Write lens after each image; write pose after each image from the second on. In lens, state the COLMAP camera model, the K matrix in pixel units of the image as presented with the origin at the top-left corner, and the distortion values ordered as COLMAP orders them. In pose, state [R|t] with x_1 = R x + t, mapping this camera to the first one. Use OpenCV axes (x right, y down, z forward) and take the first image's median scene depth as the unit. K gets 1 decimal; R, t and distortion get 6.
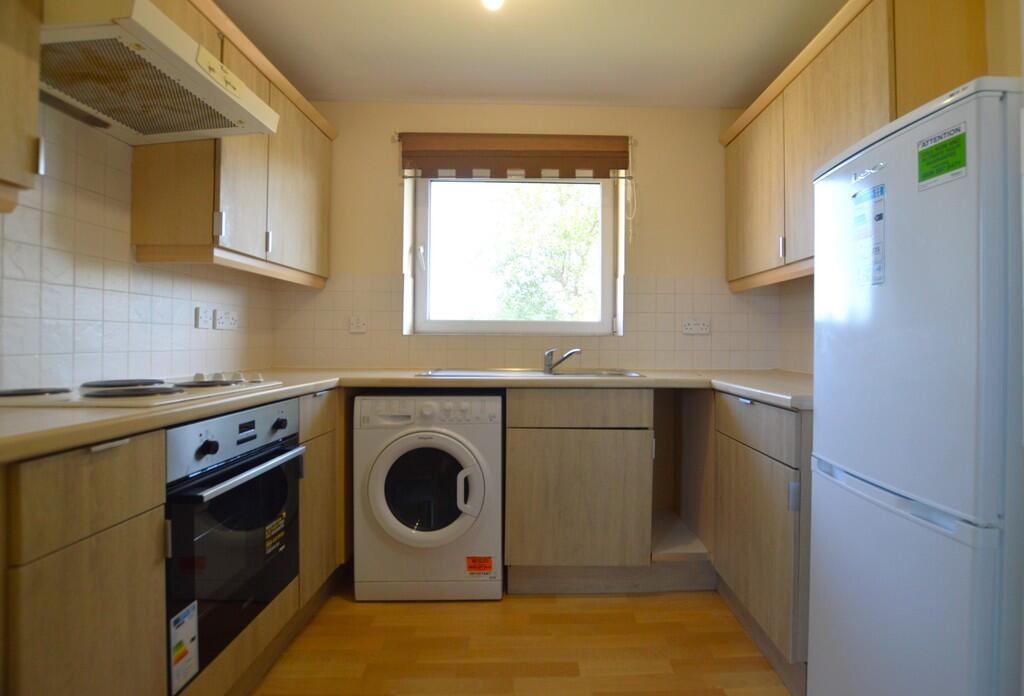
lens RADIAL K [[487.5, 0, 540.6], [0, 487.5, 336.4], [0, 0, 1]] dist [-0.022657, -0.000596]
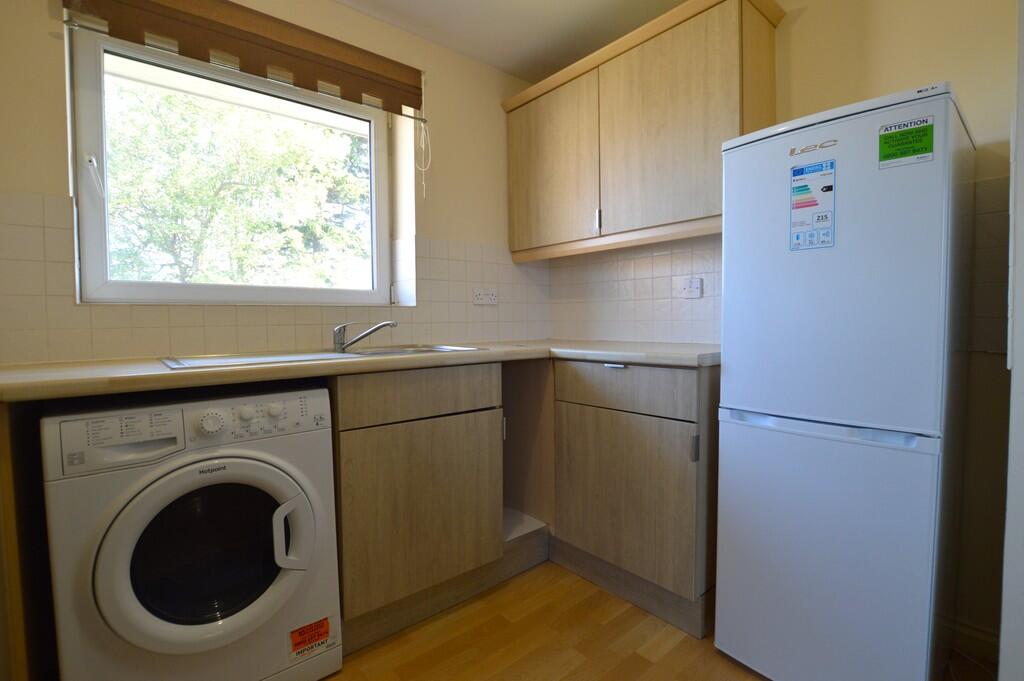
lens RADIAL K [[479.7, 0, 512.0], [0, 479.7, 340.5], [0, 0, 1]] dist [-0.025023, 0.000499]
pose [[0.769521, -0.041086, 0.637299, -0.315724], [0.012006, 0.998683, 0.049887, 0.024522], [-0.638509, -0.030738, 0.769000, 0.316544]]
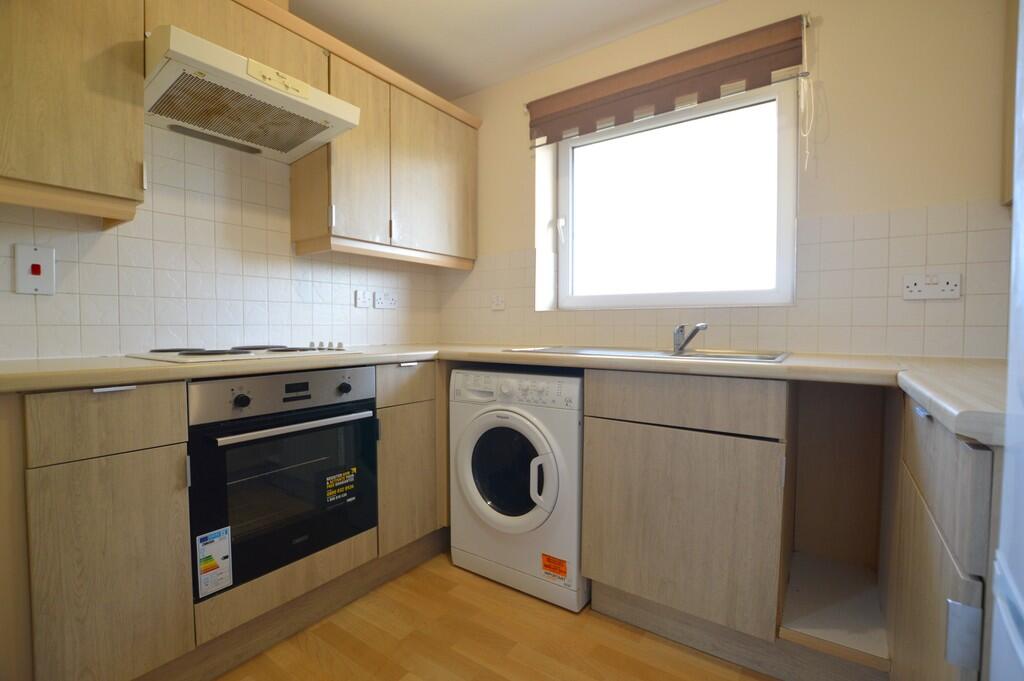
lens RADIAL K [[458.2, 0, 512.0], [0, 458.2, 340.5], [0, 0, 1]] dist [-0.025369, -0.000027]
pose [[0.806893, 0.014519, -0.590519, 0.296374], [0.008431, 0.999313, 0.036089, 0.028690], [0.590637, -0.034099, 0.806216, 0.298427]]
